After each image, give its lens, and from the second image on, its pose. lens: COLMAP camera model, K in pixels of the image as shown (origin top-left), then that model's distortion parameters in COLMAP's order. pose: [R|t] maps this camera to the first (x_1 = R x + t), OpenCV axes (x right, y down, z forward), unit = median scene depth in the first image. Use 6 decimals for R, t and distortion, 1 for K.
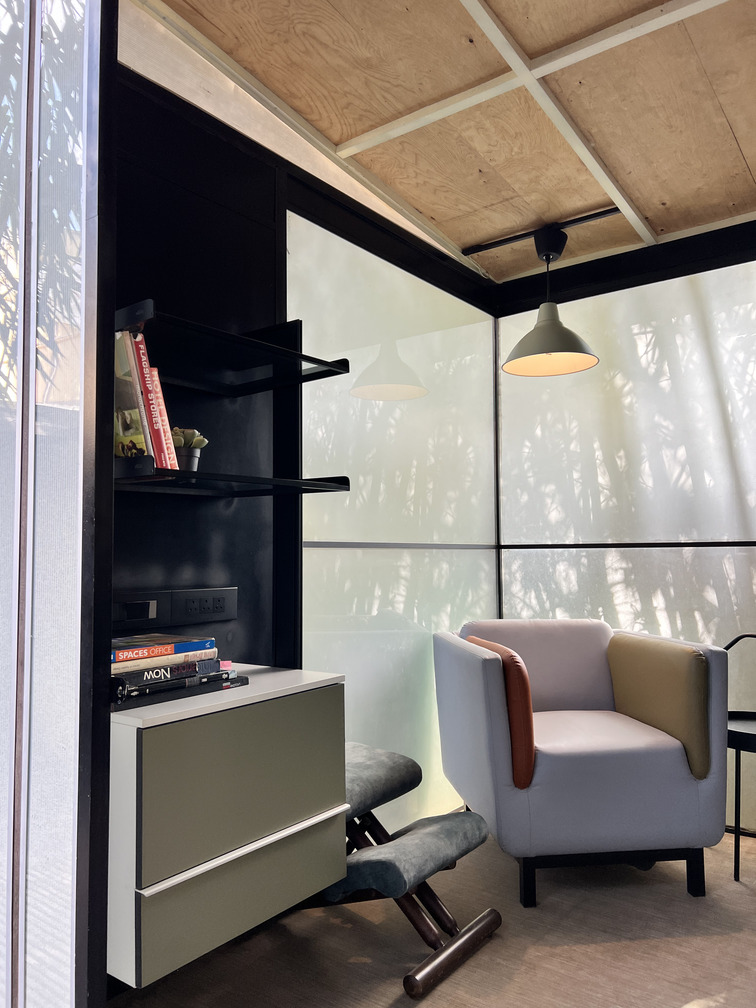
lens RADIAL K [[754.2, 0, 383.9], [0, 754.2, 518.5], [0, 0, 1]] dist [0.041801, -0.046565]
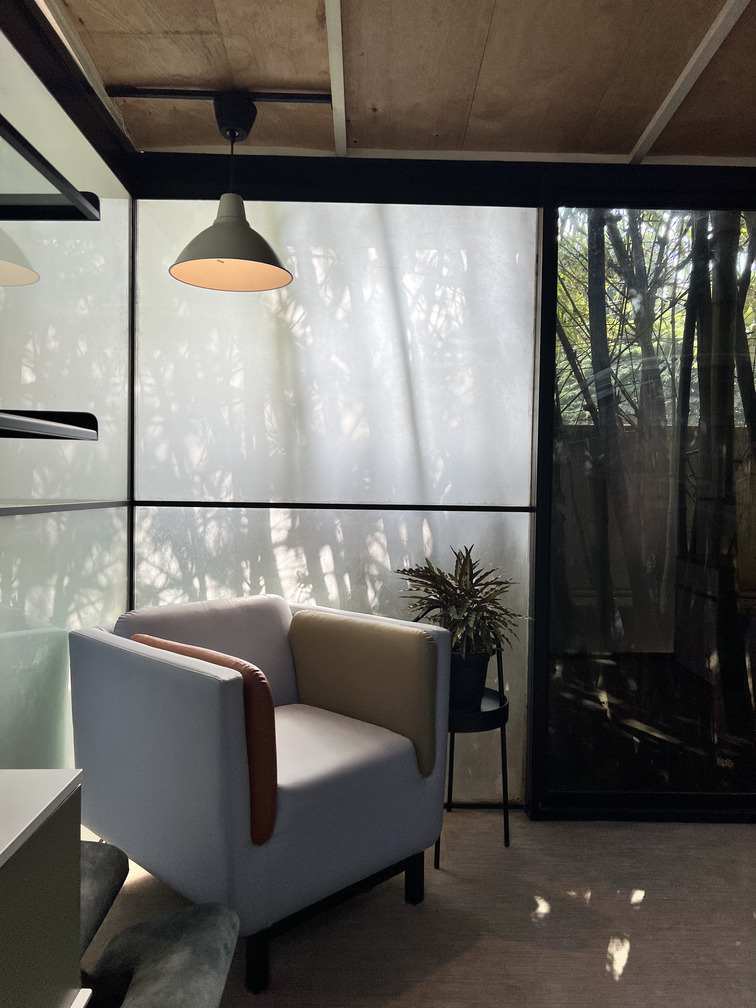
lens RADIAL K [[754.2, 0, 378.3], [0, 754.2, 509.8], [0, 0, 1]] dist [0.041801, -0.046565]
pose [[0.791622, 0.003074, 0.611003, -0.159985], [-0.052533, 0.996627, 0.063049, -0.023163], [-0.608748, -0.082009, 0.789114, 0.313633]]
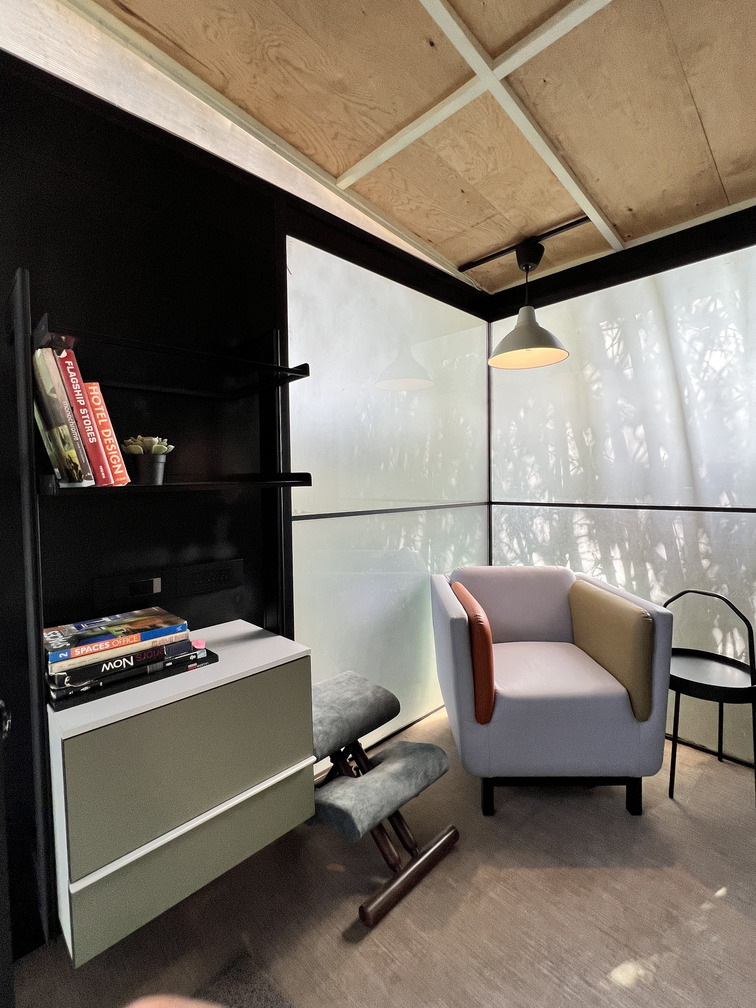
lens RADIAL K [[458.5, 0, 383.4], [0, 458.5, 502.9], [0, 0, 1]] dist [-0.007449, 0.002810]
pose [[0.989486, 0.001444, -0.144620, 0.112317], [0.012543, 0.995325, 0.095763, -0.054616], [0.144082, -0.096570, 0.984842, 0.257658]]
